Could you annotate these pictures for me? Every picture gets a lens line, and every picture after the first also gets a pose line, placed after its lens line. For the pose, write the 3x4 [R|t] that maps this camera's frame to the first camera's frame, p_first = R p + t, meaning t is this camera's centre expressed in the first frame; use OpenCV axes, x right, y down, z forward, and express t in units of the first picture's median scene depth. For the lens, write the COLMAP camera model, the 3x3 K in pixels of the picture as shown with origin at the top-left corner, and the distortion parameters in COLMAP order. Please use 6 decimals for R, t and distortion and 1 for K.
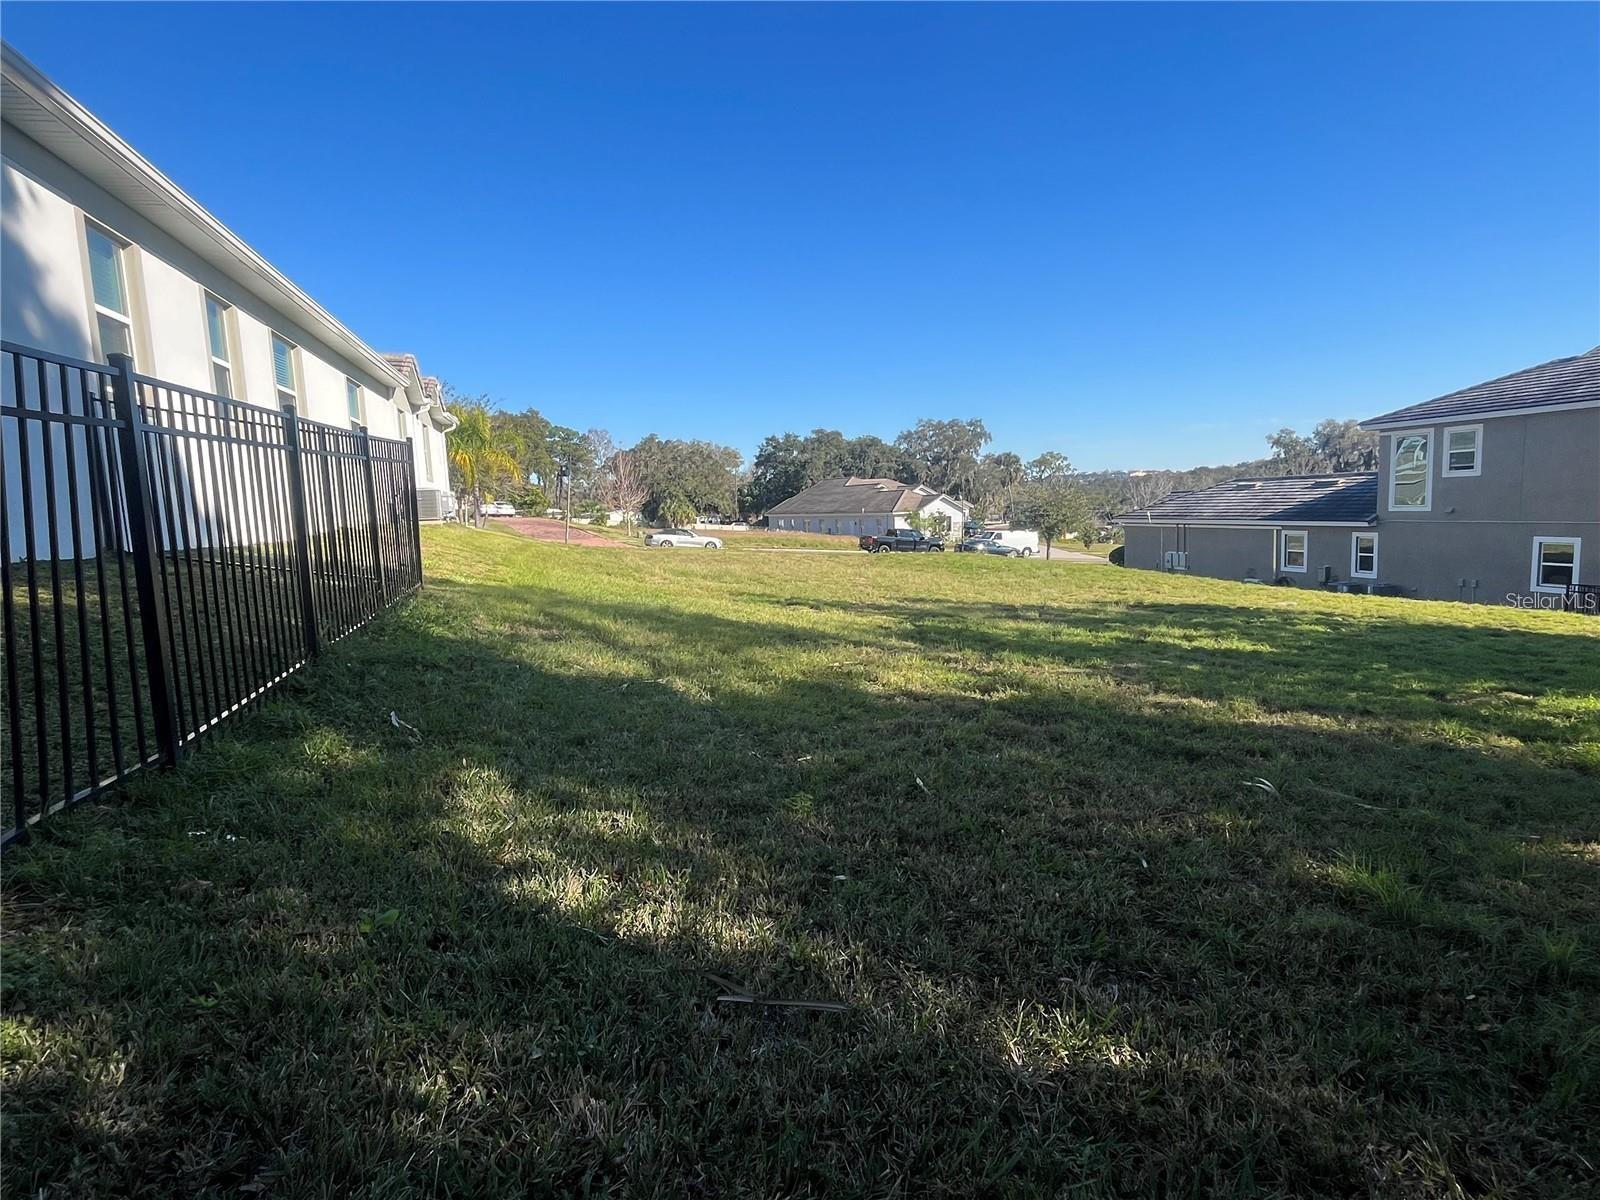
lens RADIAL K [[836.9, 0, 802.5], [0, 836.9, 606.5], [0, 0, 1]] dist [-0.006407, 0.000680]
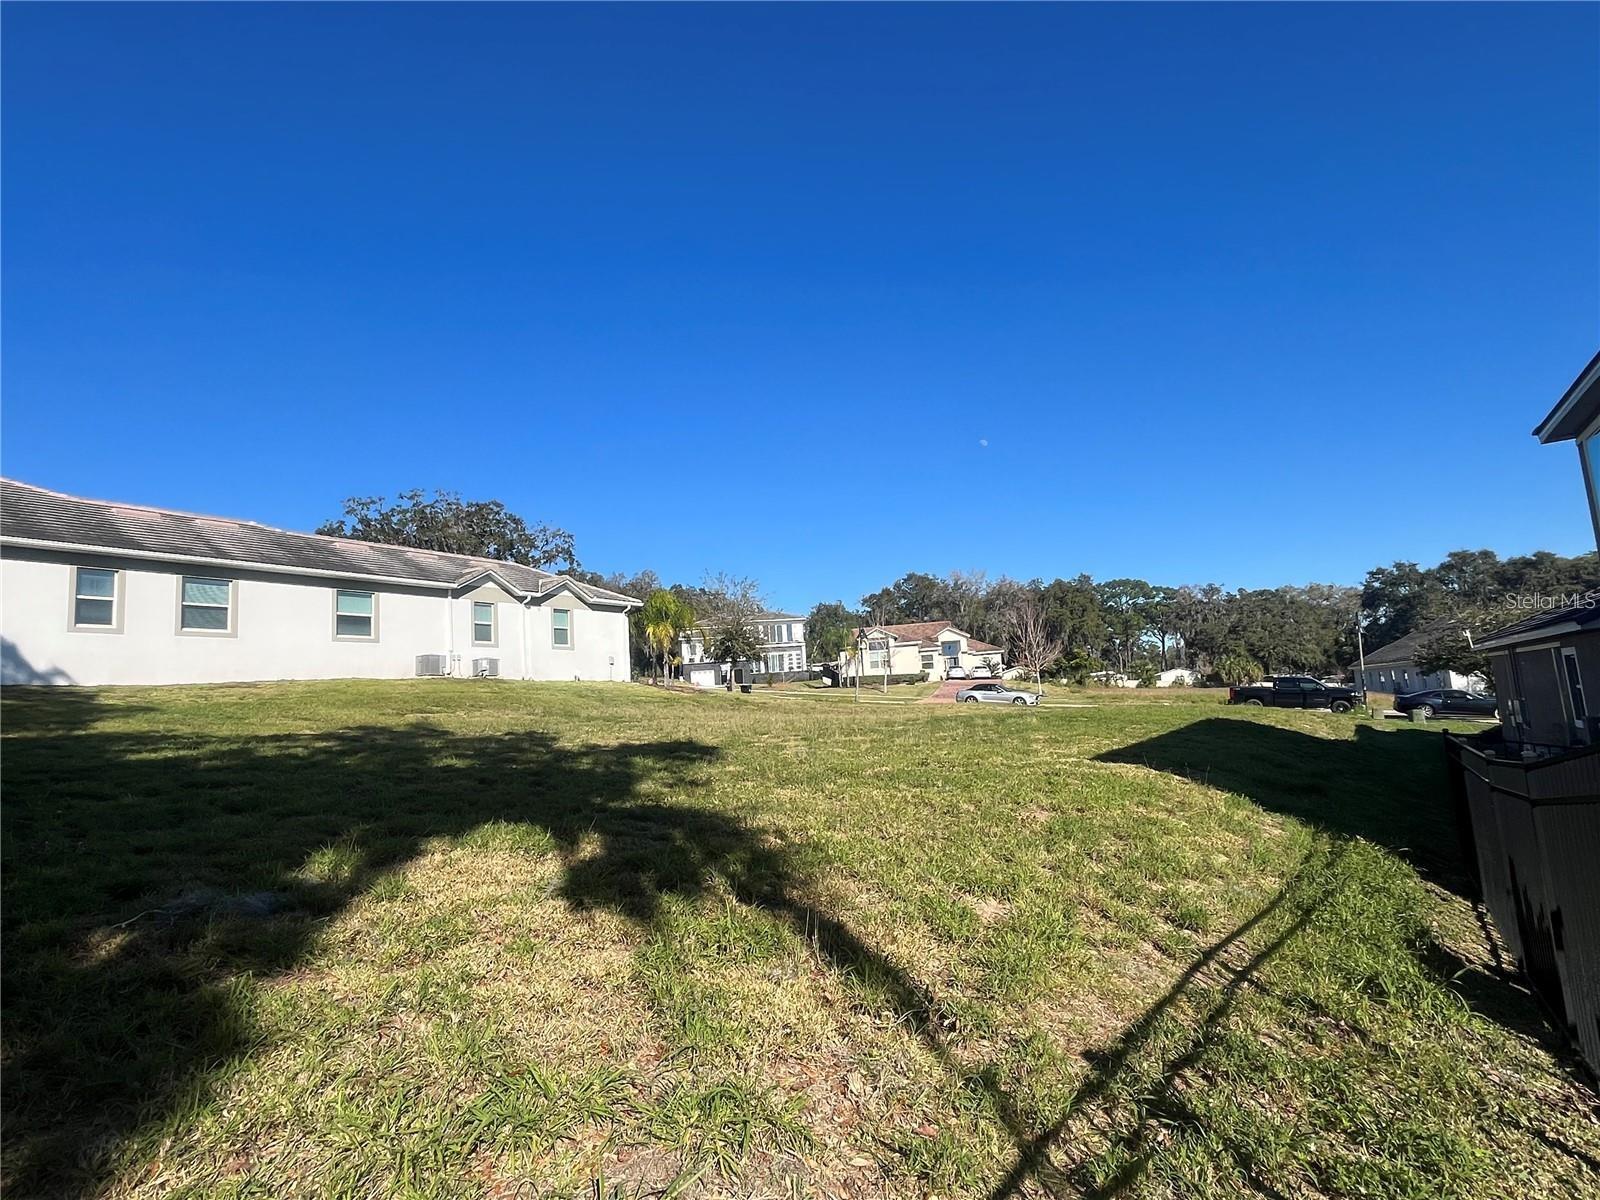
lens RADIAL K [[836.9, 0, 799.1], [0, 836.9, 605.8], [0, 0, 1]] dist [-0.006407, 0.000680]
pose [[0.665127, -0.097055, -0.740396, 0.972549], [-0.053791, 0.982714, -0.177143, 0.000782], [0.744790, 0.157649, 0.648409, 0.462902]]
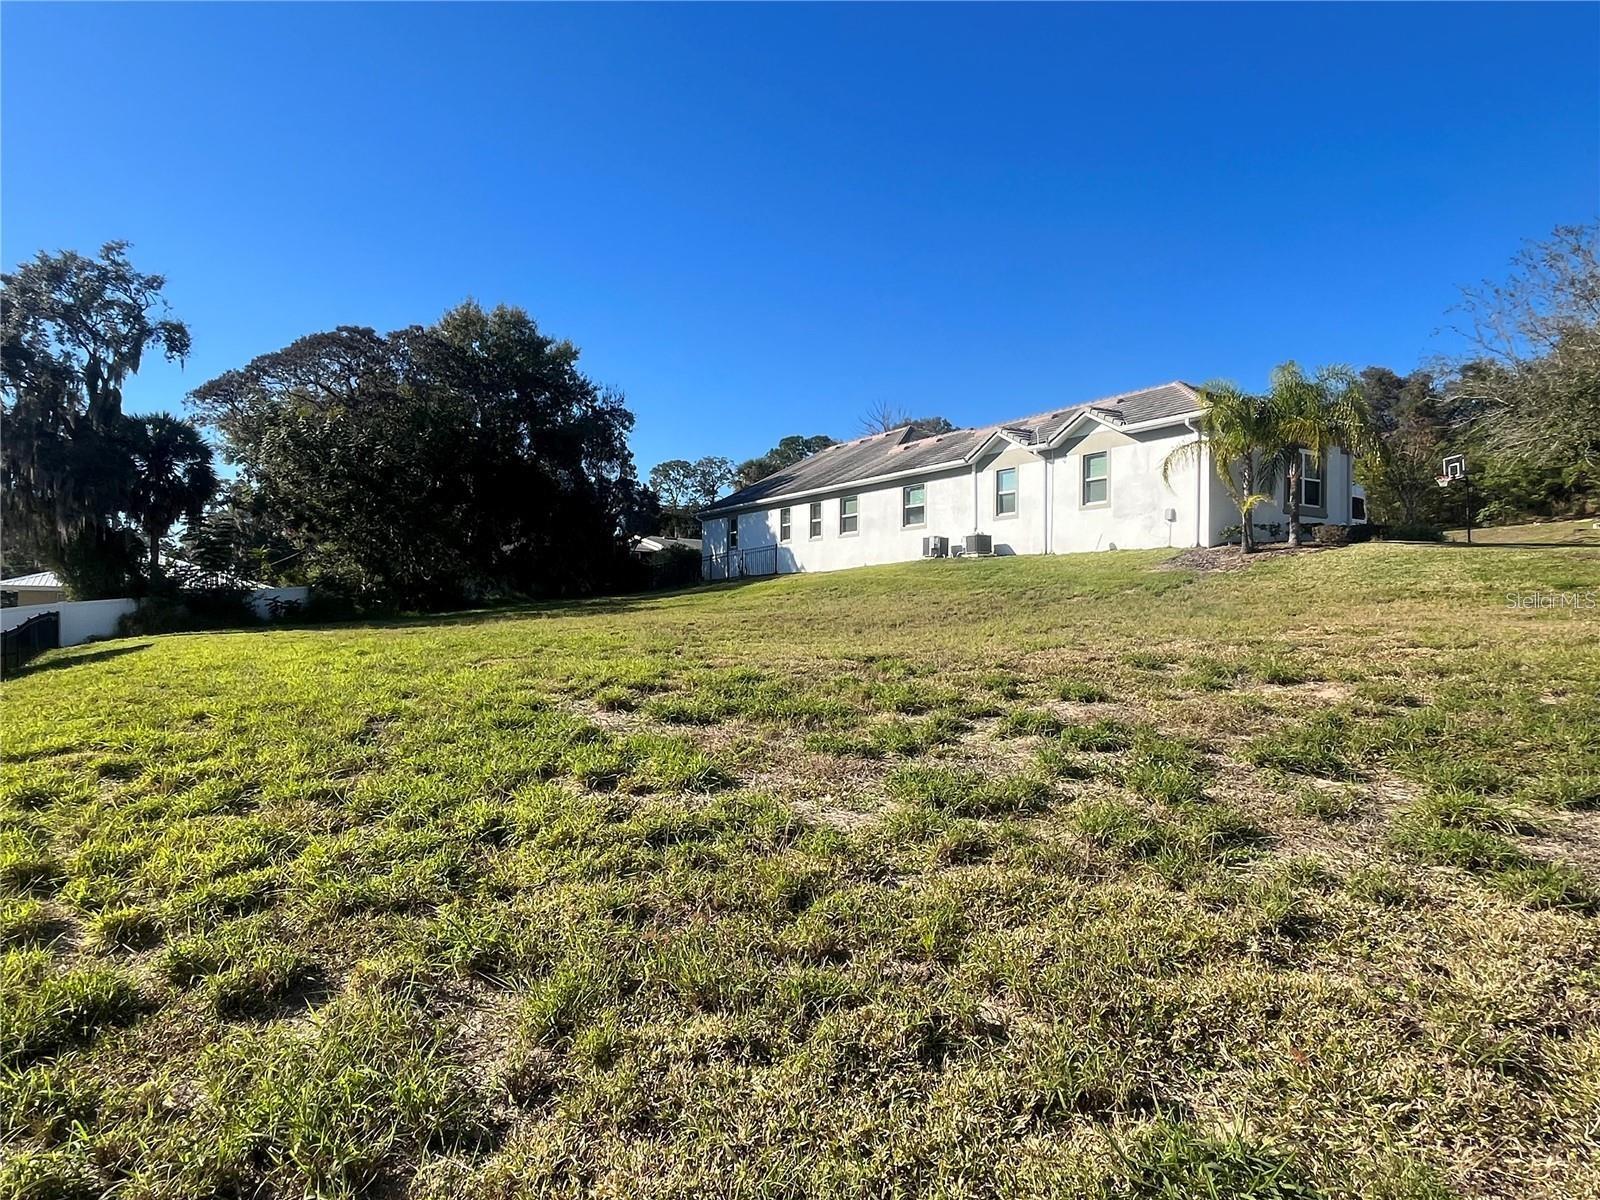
lens RADIAL K [[960.4, 0, 786.4], [0, 960.4, 611.7], [0, 0, 1]] dist [0.020438, 0.000483]
pose [[-0.959971, 0.037030, -0.277640, 0.268695], [0.002083, 0.992139, 0.125124, -0.203990], [0.280091, 0.119537, -0.952502, 2.371418]]
